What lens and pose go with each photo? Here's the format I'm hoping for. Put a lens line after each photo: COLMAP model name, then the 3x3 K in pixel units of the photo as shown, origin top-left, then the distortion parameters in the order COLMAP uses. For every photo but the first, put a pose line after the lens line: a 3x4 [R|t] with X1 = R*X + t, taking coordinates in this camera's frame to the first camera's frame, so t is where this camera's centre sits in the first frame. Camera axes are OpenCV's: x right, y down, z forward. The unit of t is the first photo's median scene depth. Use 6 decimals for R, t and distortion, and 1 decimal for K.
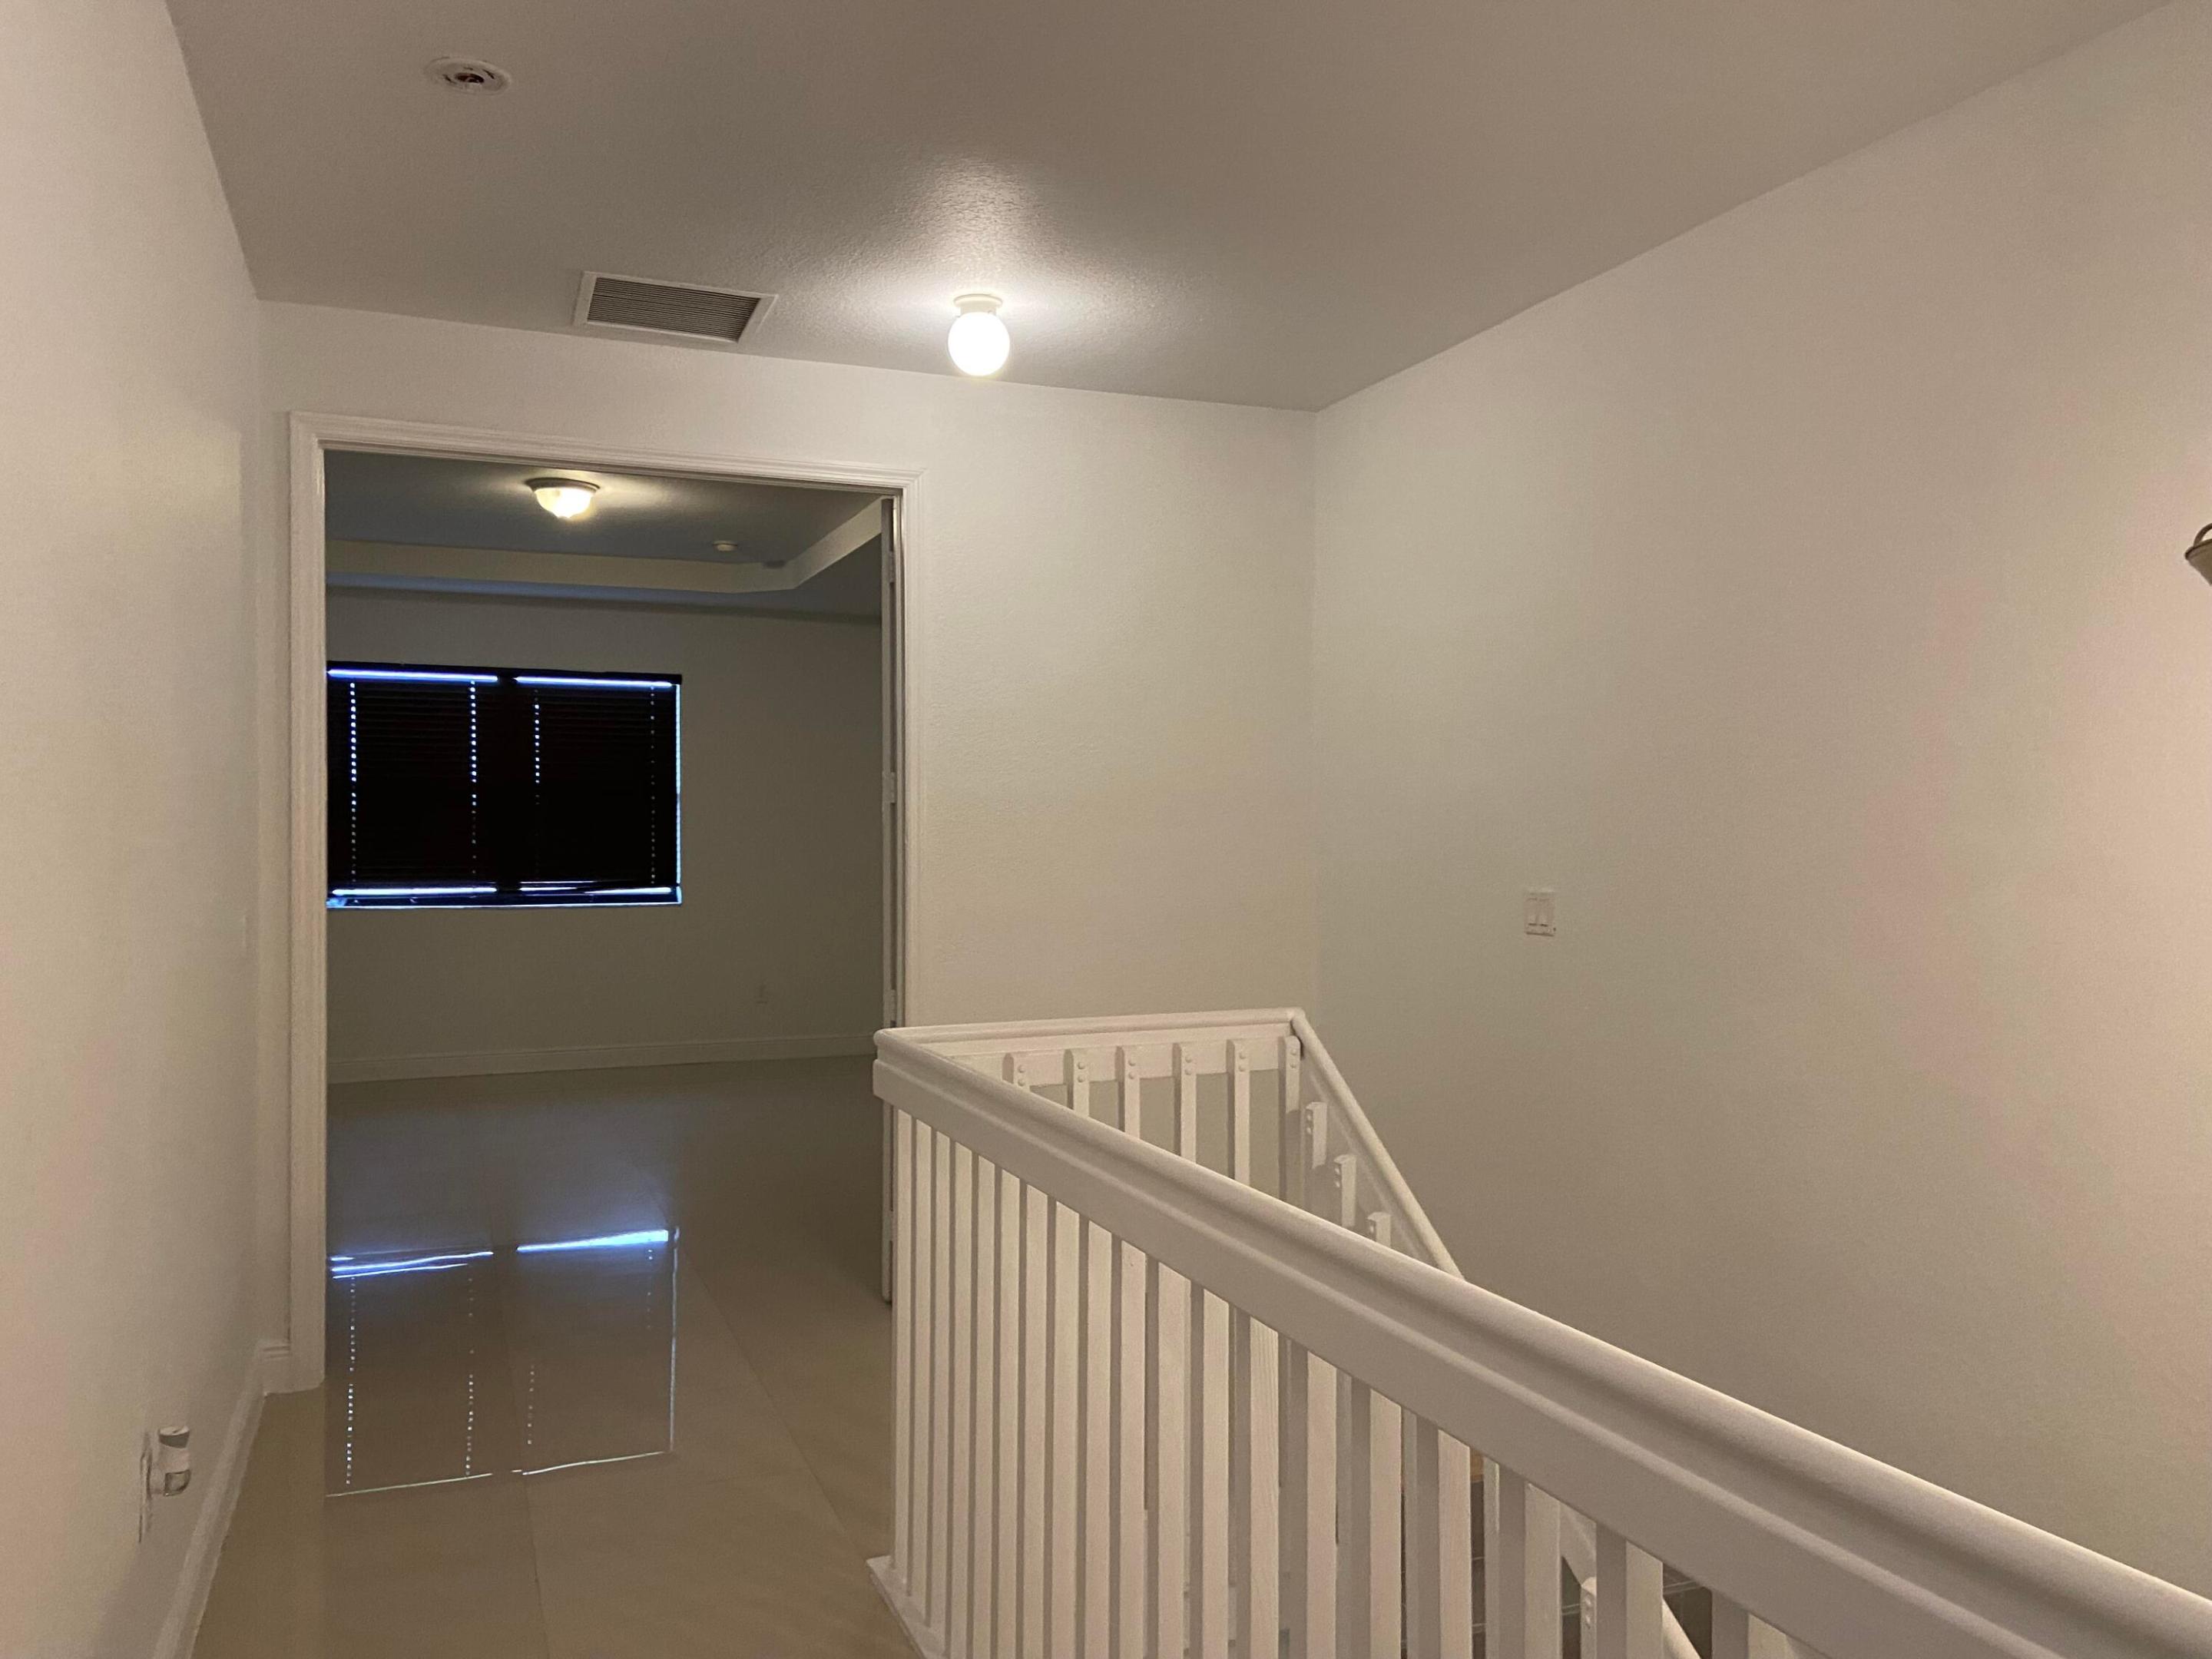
lens RADIAL K [[1699.9, 0, 1114.3], [0, 1699.9, 833.8], [0, 0, 1]] dist [0.015029, 0.001111]
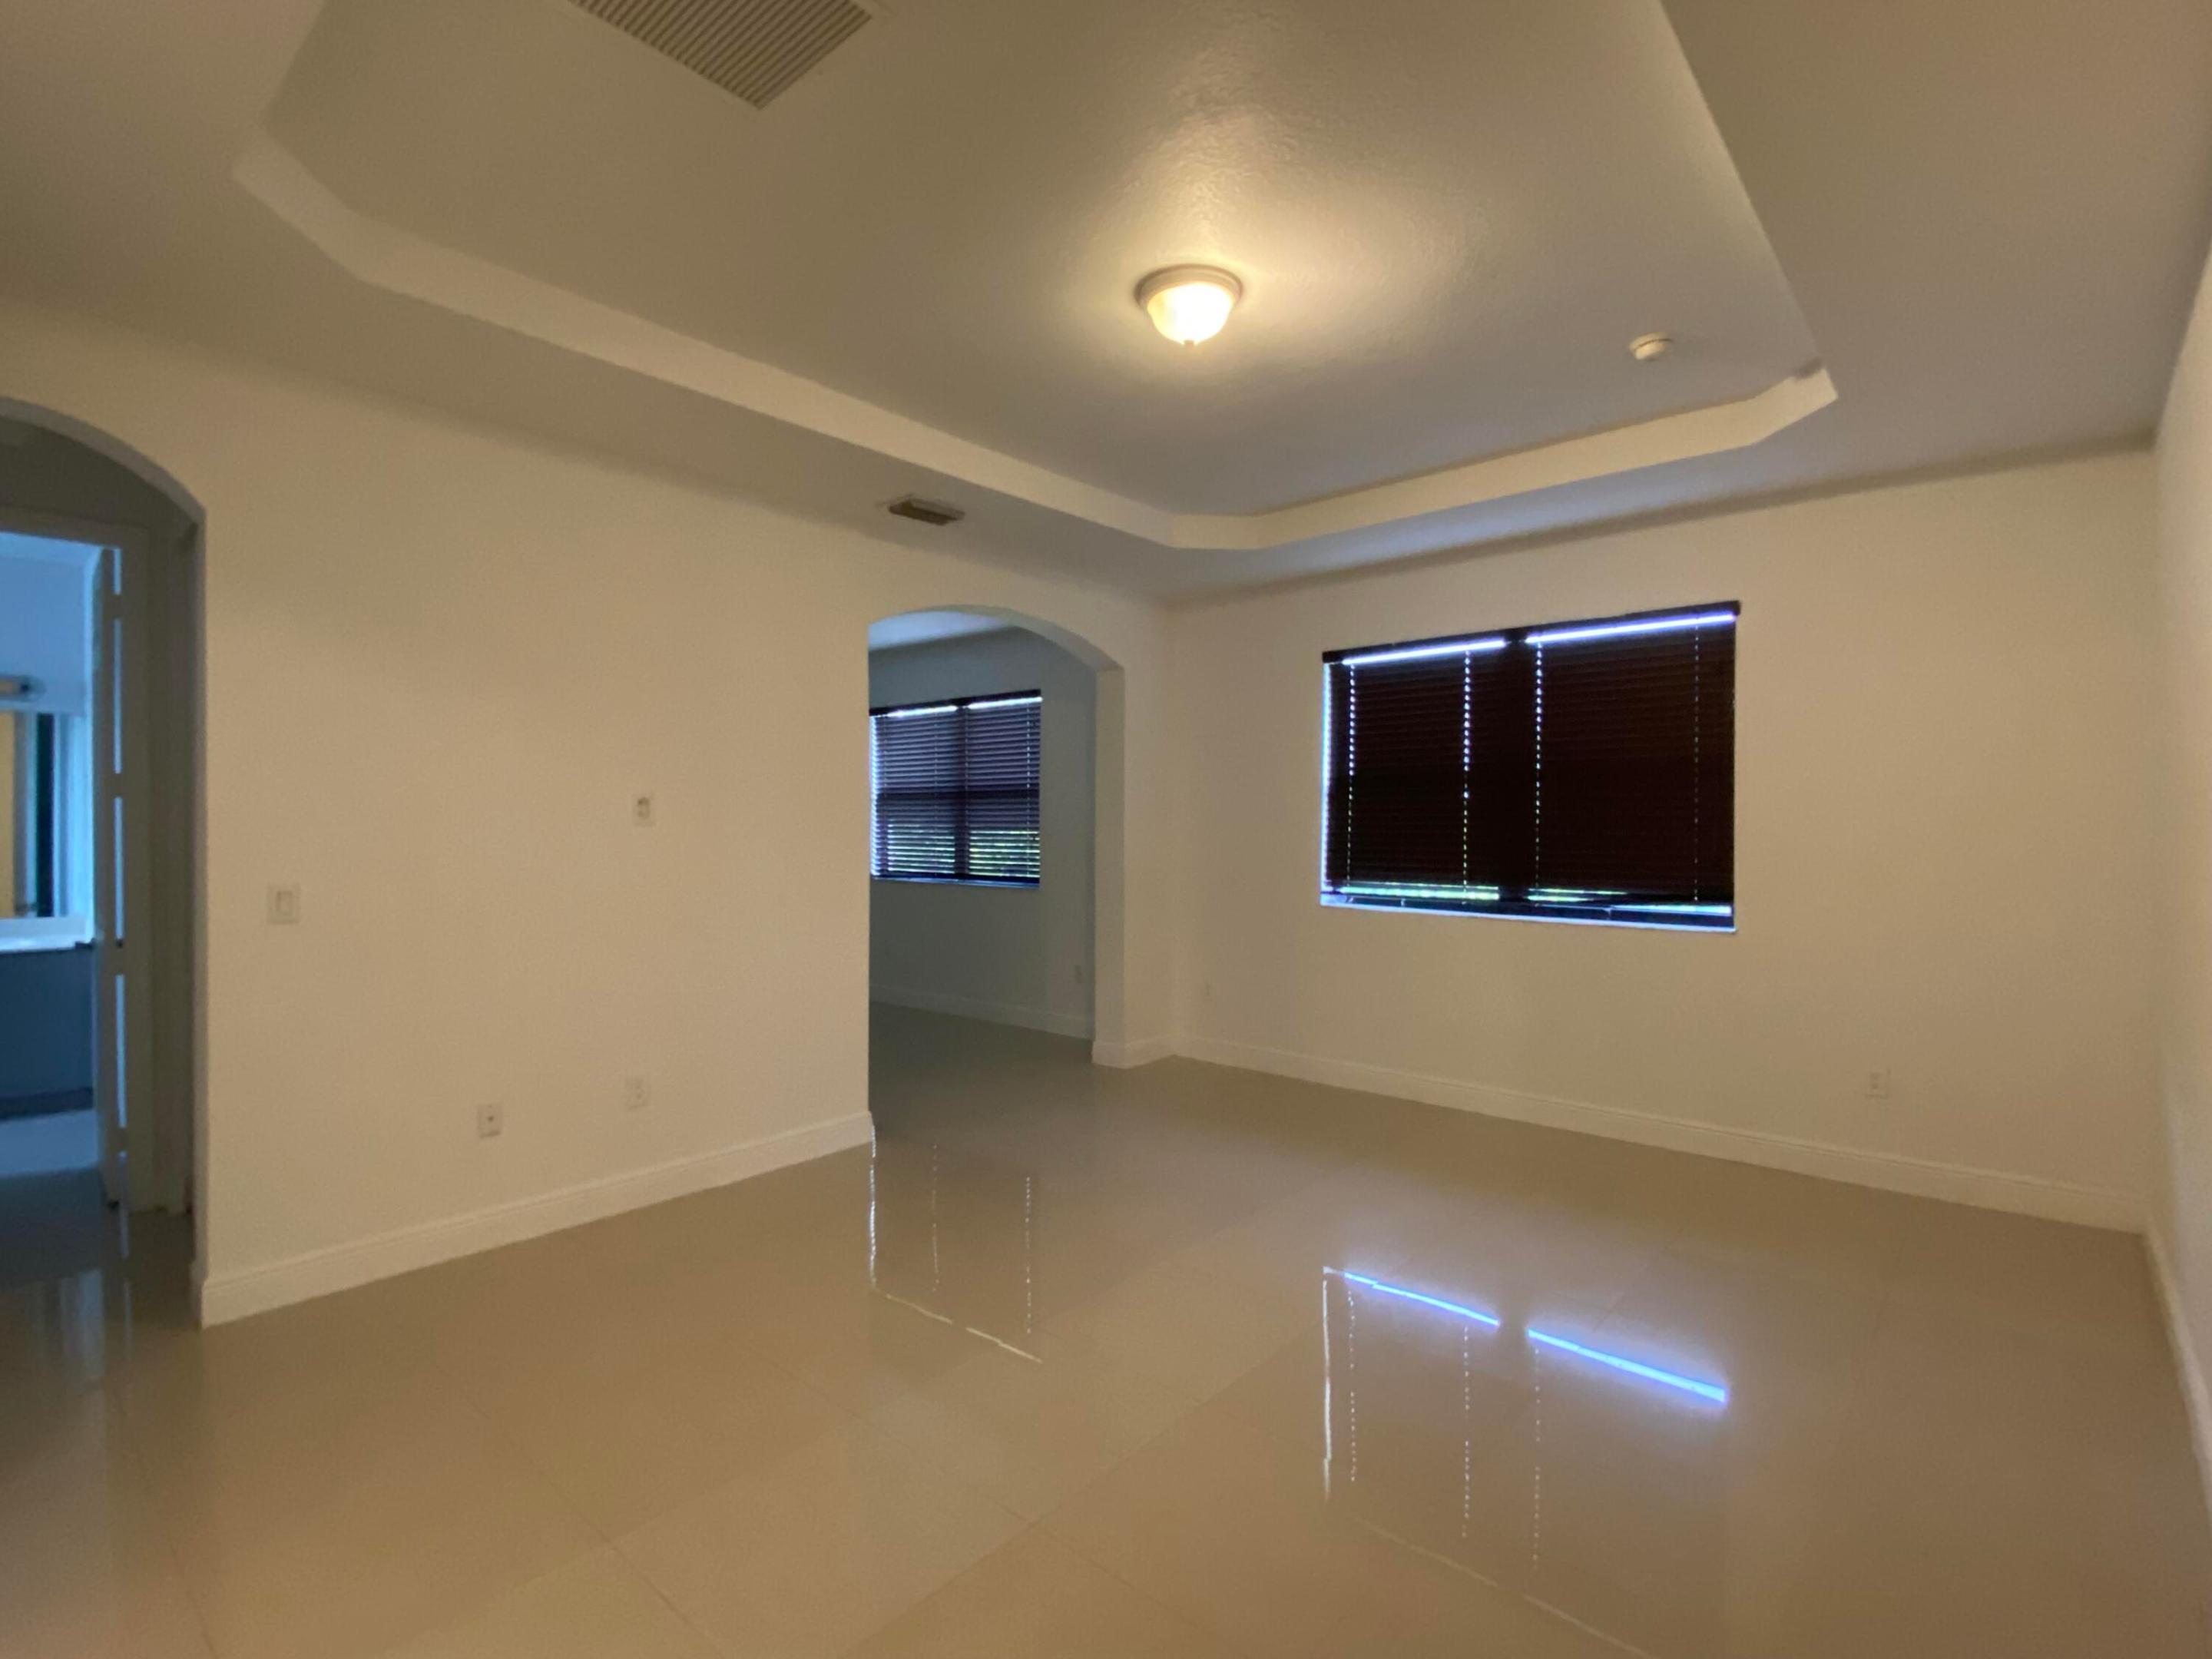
lens RADIAL K [[1033.8, 0, 1104.7], [0, 1033.8, 825.9], [0, 0, 1]] dist [-0.002247, -0.000370]
pose [[0.439953, 0.003825, -0.898013, 0.008636], [0.002113, 0.999984, 0.005295, -0.004916], [0.898018, -0.004227, 0.439938, 0.600903]]
